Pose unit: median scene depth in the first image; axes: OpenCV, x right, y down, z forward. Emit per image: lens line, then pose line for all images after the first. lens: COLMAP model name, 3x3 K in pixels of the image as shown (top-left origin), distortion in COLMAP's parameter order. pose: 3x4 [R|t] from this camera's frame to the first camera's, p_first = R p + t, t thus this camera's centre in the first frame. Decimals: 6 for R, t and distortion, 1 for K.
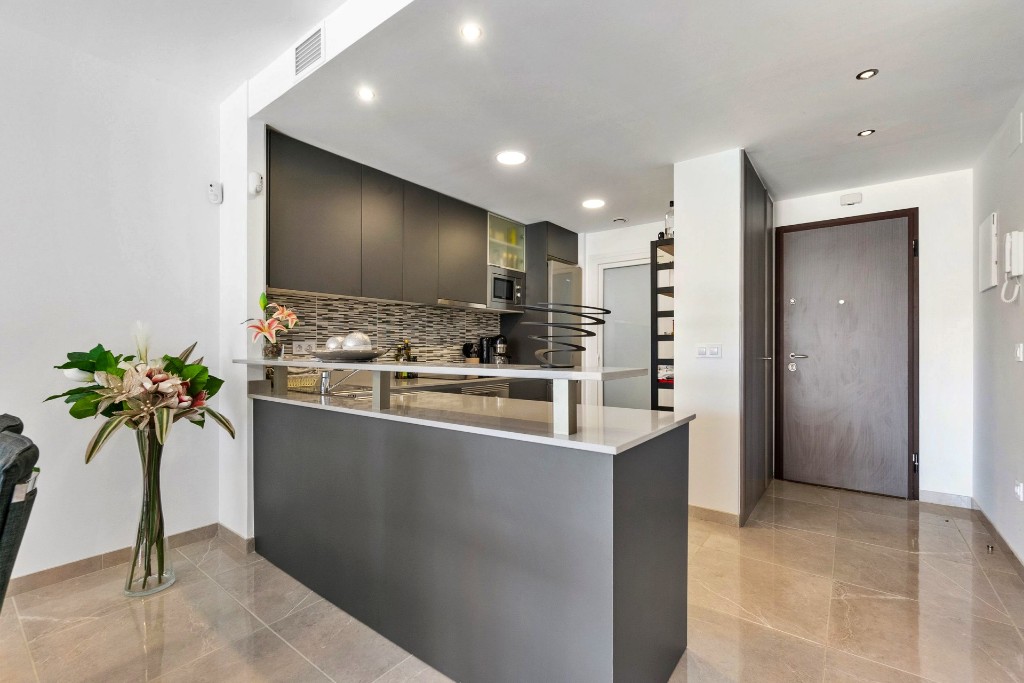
lens RADIAL K [[444.2, 0, 519.0], [0, 444.2, 349.8], [0, 0, 1]] dist [-0.003895, 0.000253]
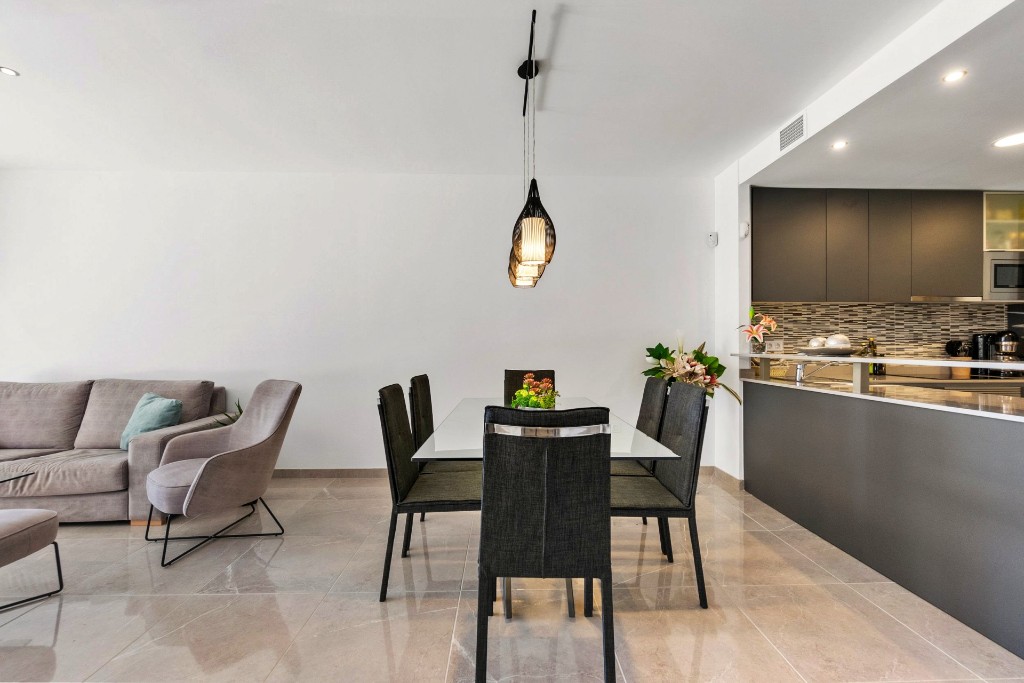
lens RADIAL K [[444.2, 0, 517.0], [0, 444.2, 341.5], [0, 0, 1]] dist [-0.003895, 0.000253]
pose [[0.626184, -0.005861, -0.779653, 0.049621], [-0.004278, 0.999931, -0.010952, 0.001050], [0.779663, 0.010193, 0.626116, -0.413433]]
